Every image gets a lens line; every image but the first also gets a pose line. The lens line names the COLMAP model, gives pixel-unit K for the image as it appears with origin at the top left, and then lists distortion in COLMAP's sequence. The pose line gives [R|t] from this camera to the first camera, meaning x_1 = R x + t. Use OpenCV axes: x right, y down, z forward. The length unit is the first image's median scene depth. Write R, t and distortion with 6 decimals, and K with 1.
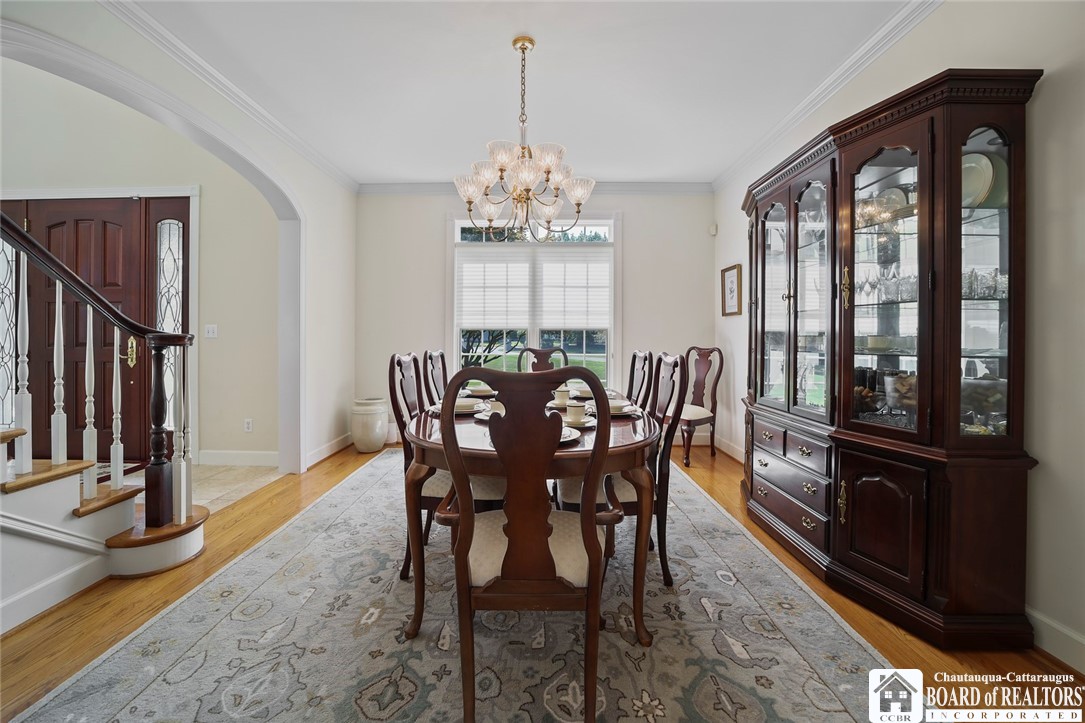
lens RADIAL K [[437.8, 0, 542.7], [0, 437.8, 343.3], [0, 0, 1]] dist [-0.001669, -0.000146]
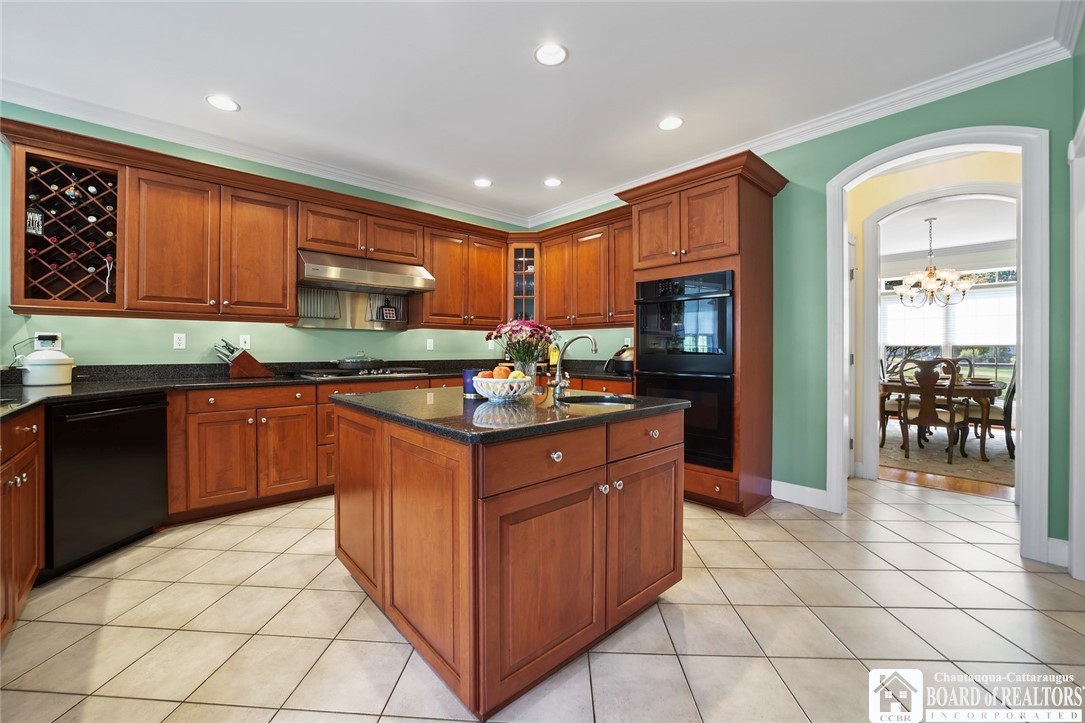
lens RADIAL K [[437.8, 0, 542.7], [0, 437.8, 343.3], [0, 0, 1]] dist [-0.001669, -0.000146]
pose [[0.693721, -0.007315, -0.720206, 0.186095], [-0.011567, 0.999706, -0.021296, 0.017049], [0.720151, 0.023104, 0.693433, -1.973401]]
